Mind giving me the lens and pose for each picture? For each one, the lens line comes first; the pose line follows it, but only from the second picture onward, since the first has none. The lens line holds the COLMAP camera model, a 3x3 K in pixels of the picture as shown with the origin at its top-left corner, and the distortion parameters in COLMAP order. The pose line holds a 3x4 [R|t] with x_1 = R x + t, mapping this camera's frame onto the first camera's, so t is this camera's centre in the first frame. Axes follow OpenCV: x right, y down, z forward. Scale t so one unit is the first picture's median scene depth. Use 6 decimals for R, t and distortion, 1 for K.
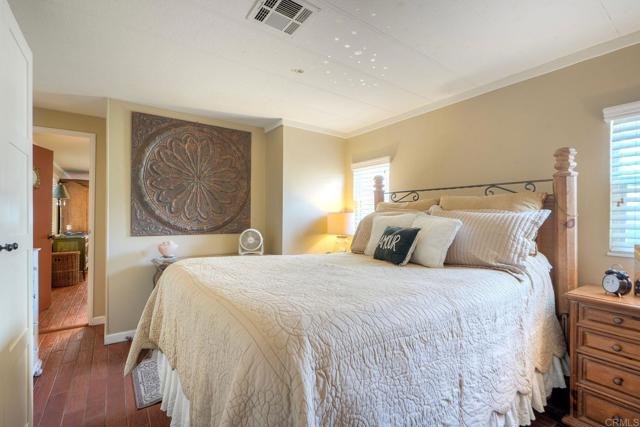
lens RADIAL K [[287.4, 0, 320.0], [0, 287.4, 213.5], [0, 0, 1]] dist [-0.002606, 0.000779]
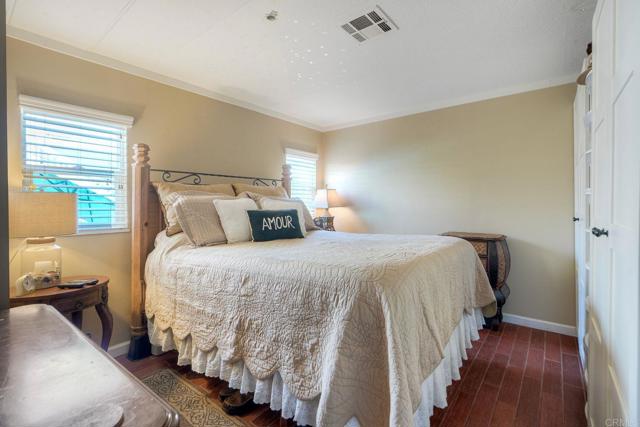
lens RADIAL K [[287.4, 0, 320.0], [0, 287.4, 213.5], [0, 0, 1]] dist [-0.002606, 0.000779]
pose [[-0.263739, -0.024760, 0.964276, -0.696419], [0.005825, 0.999611, 0.027261, 0.028914], [-0.964576, 0.012807, -0.263493, 0.879966]]
